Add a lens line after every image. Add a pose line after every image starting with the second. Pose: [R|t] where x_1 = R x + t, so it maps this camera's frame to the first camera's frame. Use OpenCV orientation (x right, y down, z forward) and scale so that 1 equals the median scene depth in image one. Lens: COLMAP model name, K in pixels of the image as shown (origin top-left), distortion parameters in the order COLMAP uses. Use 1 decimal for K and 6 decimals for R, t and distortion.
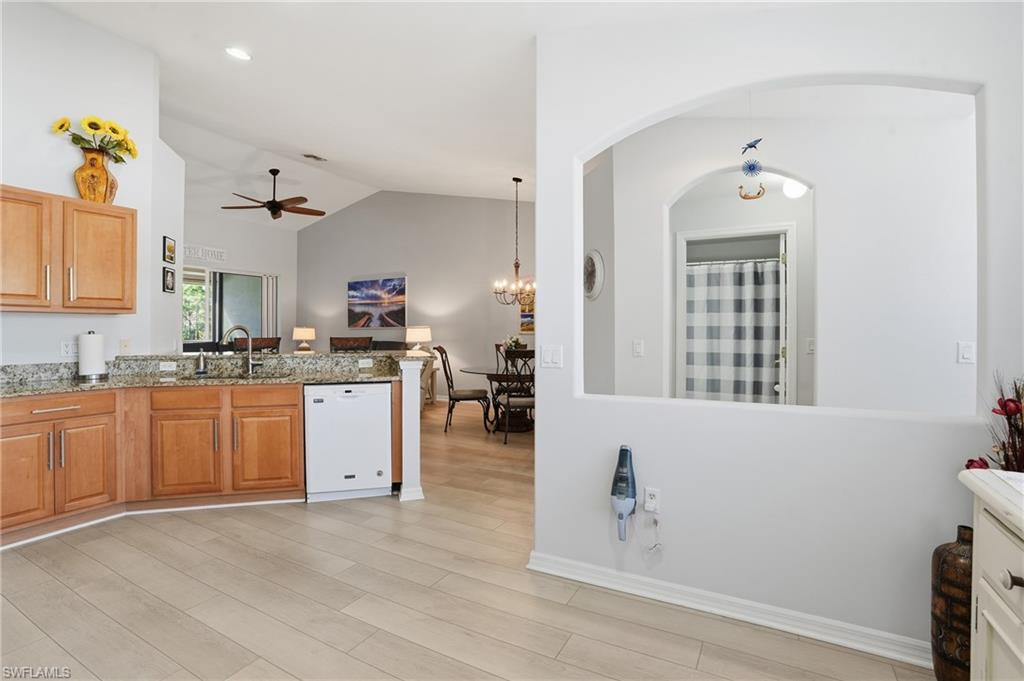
lens RADIAL K [[483.0, 0, 508.3], [0, 483.0, 329.7], [0, 0, 1]] dist [-0.073555, 0.026174]
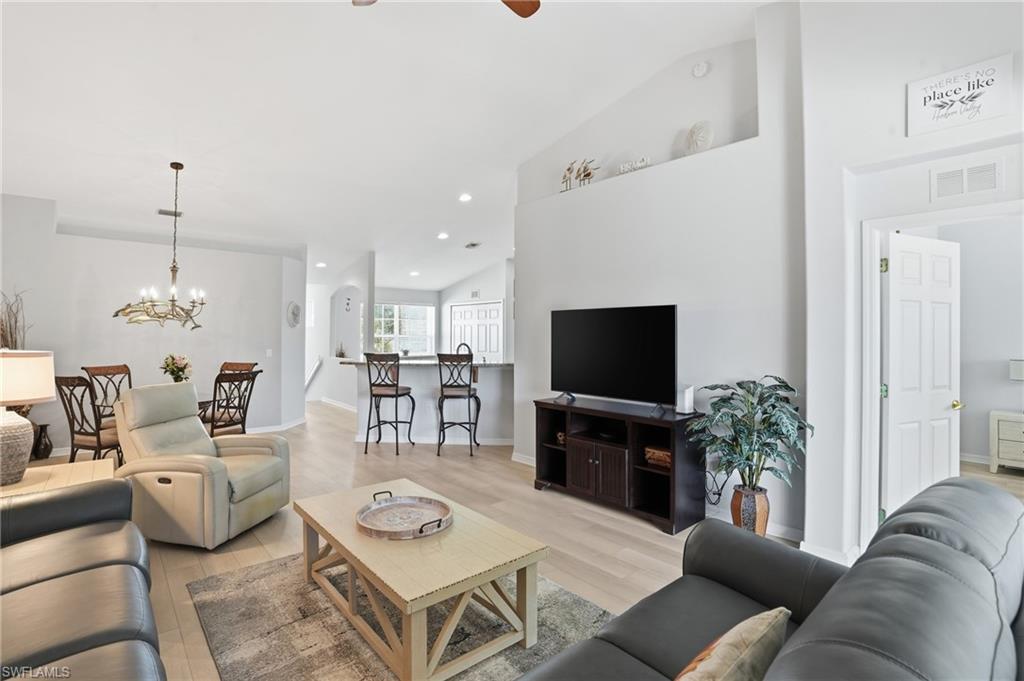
lens RADIAL K [[483.0, 0, 508.3], [0, 483.0, 329.7], [0, 0, 1]] dist [-0.073555, 0.026174]
pose [[-0.942934, -0.000508, 0.332980, -0.753658], [-0.003877, 0.999948, -0.009454, -0.023791], [-0.332958, -0.010206, -0.942886, 1.493966]]
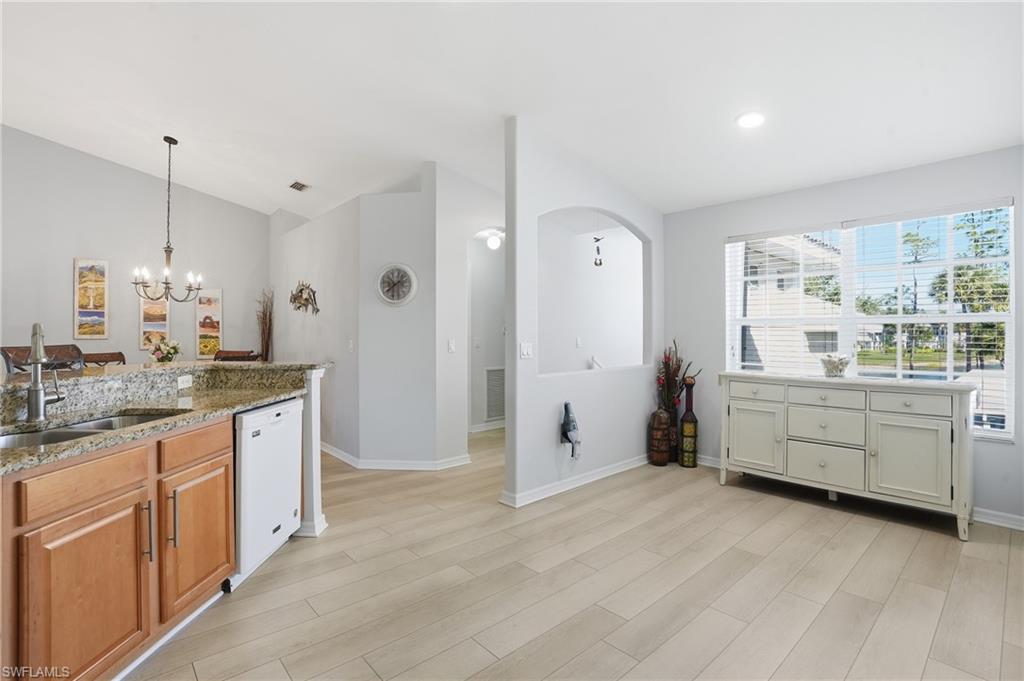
lens RADIAL K [[483.0, 0, 508.3], [0, 483.0, 329.7], [0, 0, 1]] dist [-0.073555, 0.026174]
pose [[0.329735, 0.004681, 0.944062, -0.490856], [0.001846, 0.999983, -0.005603, 0.000649], [-0.944072, 0.003591, 0.329721, 0.223022]]
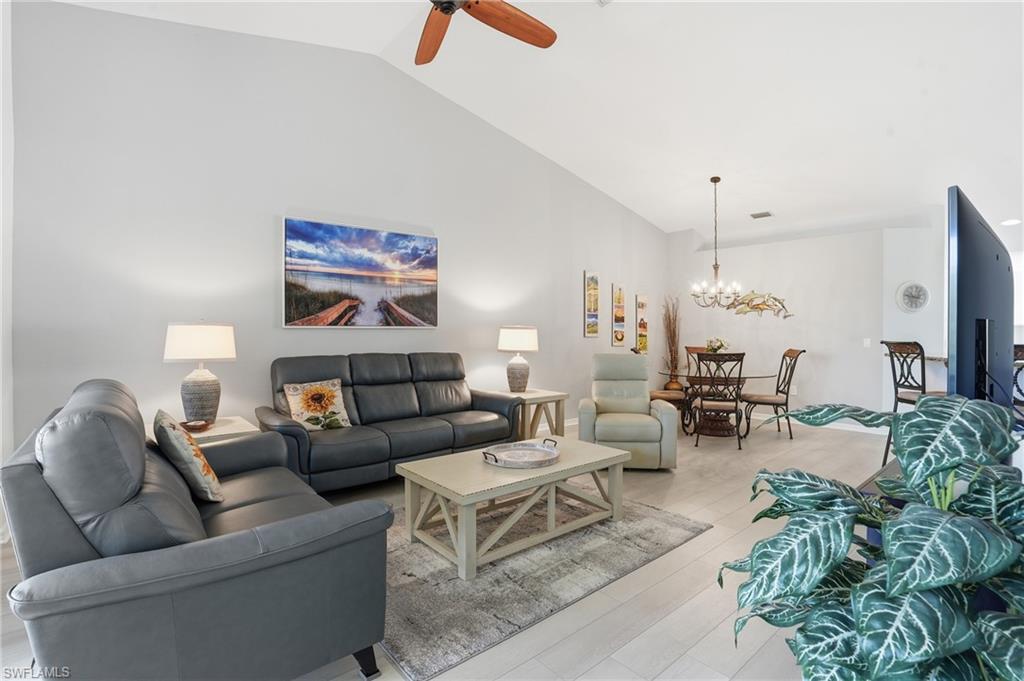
lens RADIAL K [[478.4, 0, 507.1], [0, 478.4, 334.2], [0, 0, 1]] dist [-0.072019, 0.028674]
pose [[0.350787, -0.003672, 0.936448, -0.991288], [-0.001726, 0.999988, 0.004568, 0.001112], [-0.936454, -0.003219, 0.350777, 1.014490]]
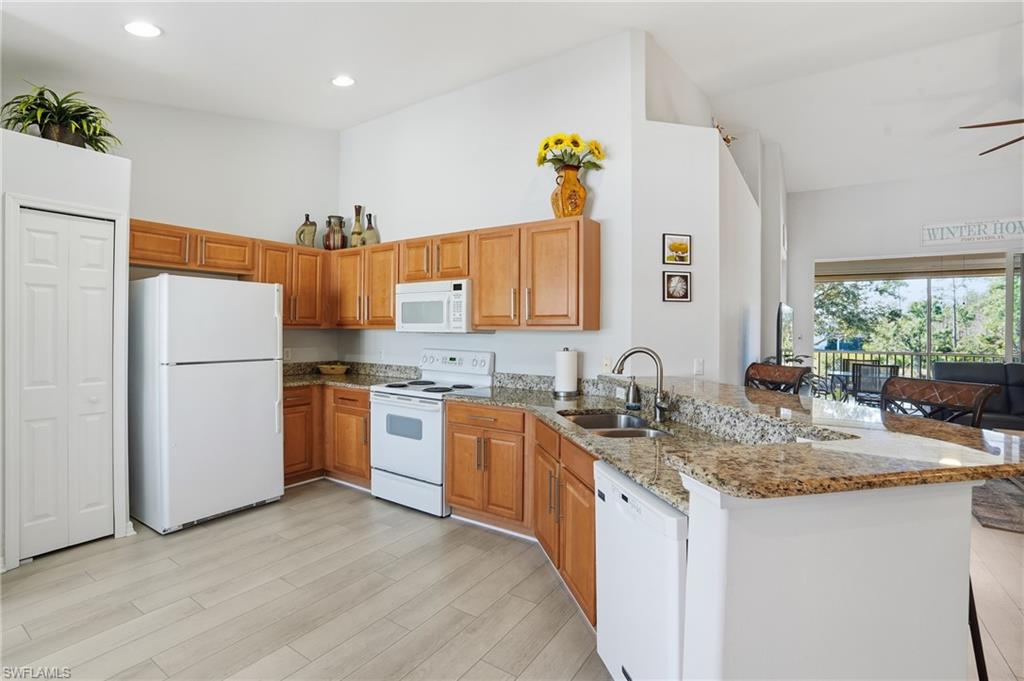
lens RADIAL K [[478.4, 0, 507.1], [0, 478.4, 334.2], [0, 0, 1]] dist [-0.072019, 0.028674]
pose [[-0.078266, 0.008488, -0.996896, 0.072200], [-0.008408, 0.999923, 0.009174, -0.018216], [0.996897, 0.009099, -0.078188, 0.493921]]
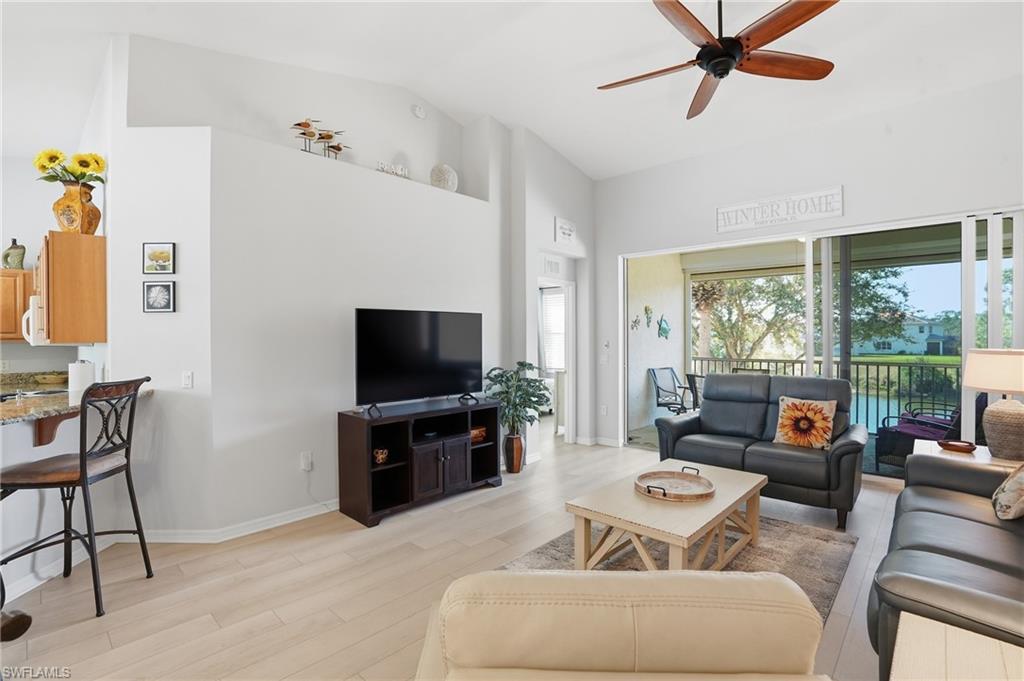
lens RADIAL K [[475.5, 0, 506.4], [0, 475.5, 339.8], [0, 0, 1]] dist [-0.068562, 0.027357]
pose [[-0.241601, 0.006761, -0.970352, -0.076291], [0.003902, 0.999974, 0.005996, -0.023047], [0.970368, -0.002337, -0.241621, 1.117587]]
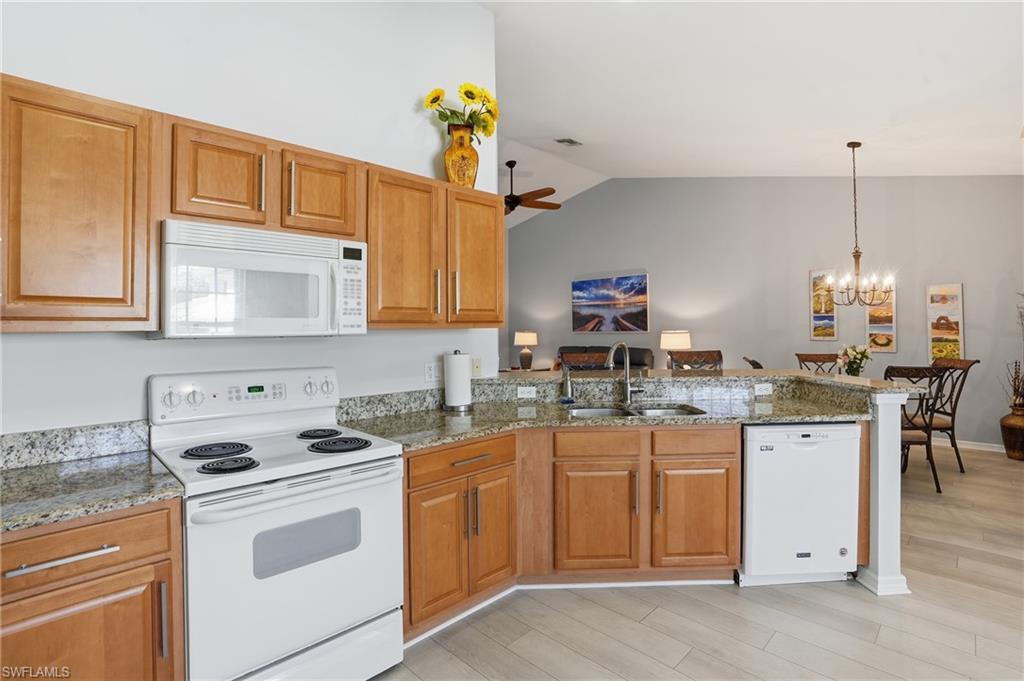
lens RADIAL K [[491.6, 0, 506.4], [0, 491.6, 324.8], [0, 0, 1]] dist [-0.075454, 0.030187]
pose [[0.961756, -0.009039, -0.273758, -0.303223], [0.007413, 0.999948, -0.006971, -0.018197], [0.273807, 0.004675, 0.961773, 0.105086]]
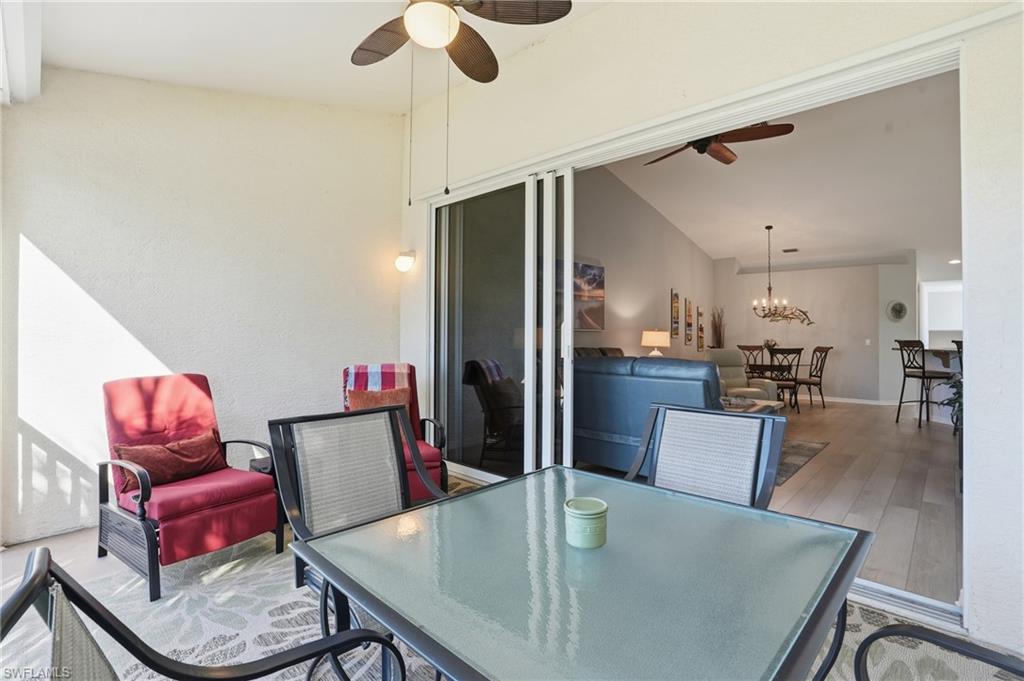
lens RADIAL K [[478.4, 0, 507.1], [0, 478.4, 334.2], [0, 0, 1]] dist [-0.072019, 0.028674]
pose [[0.250096, 0.004496, 0.968211, -1.428014], [-0.005531, 0.999980, -0.003215, 0.007687], [-0.968205, -0.004551, 0.250115, 1.336548]]
